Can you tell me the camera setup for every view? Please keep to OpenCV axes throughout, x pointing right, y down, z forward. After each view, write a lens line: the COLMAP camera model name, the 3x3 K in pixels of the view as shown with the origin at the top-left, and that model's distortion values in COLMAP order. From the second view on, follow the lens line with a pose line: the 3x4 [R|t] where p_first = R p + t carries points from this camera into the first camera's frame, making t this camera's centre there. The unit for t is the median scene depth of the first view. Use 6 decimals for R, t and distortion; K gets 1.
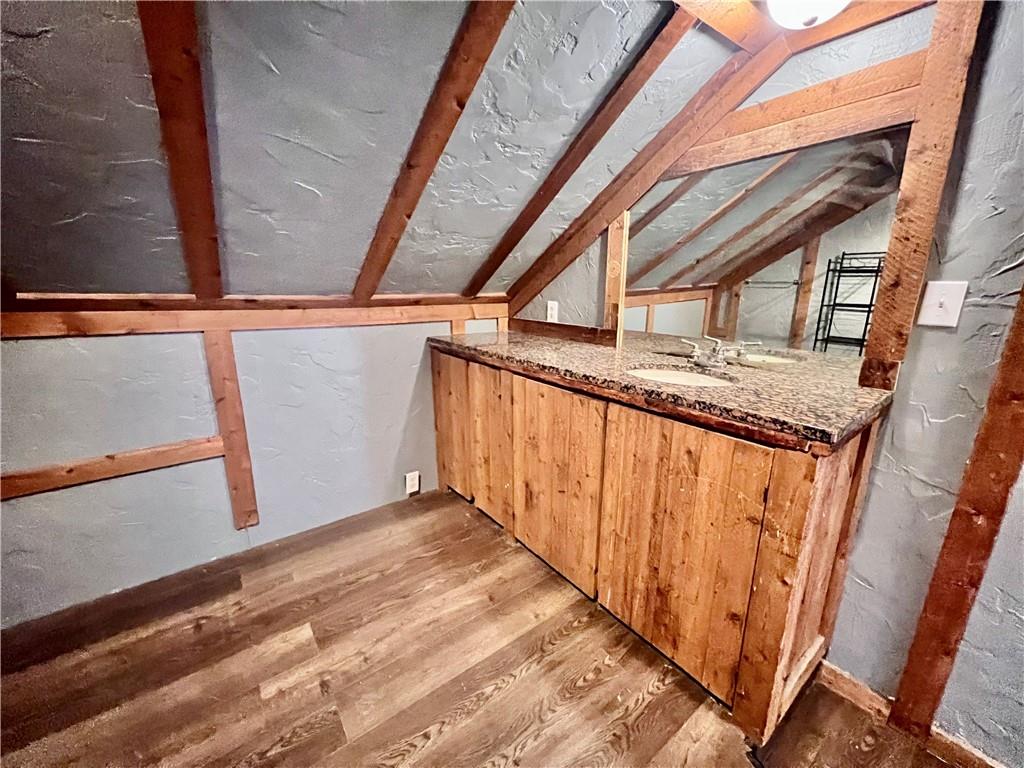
lens RADIAL K [[406.0, 0, 516.8], [0, 406.0, 383.0], [0, 0, 1]] dist [-0.000949, 0.000419]
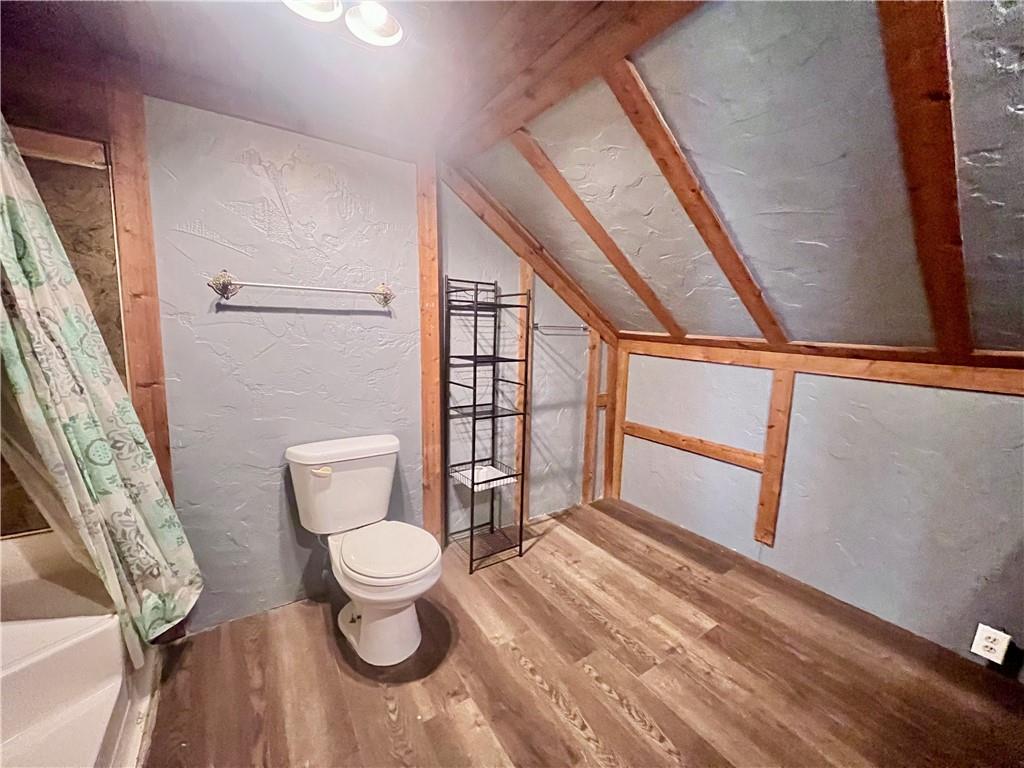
lens RADIAL K [[406.0, 0, 512.5], [0, 406.0, 383.1], [0, 0, 1]] dist [-0.000949, 0.000419]
pose [[-0.054790, 0.124989, -0.990644, 0.509900], [-0.267799, 0.953946, 0.135170, -0.040398], [0.961916, 0.272700, -0.018795, 0.269703]]
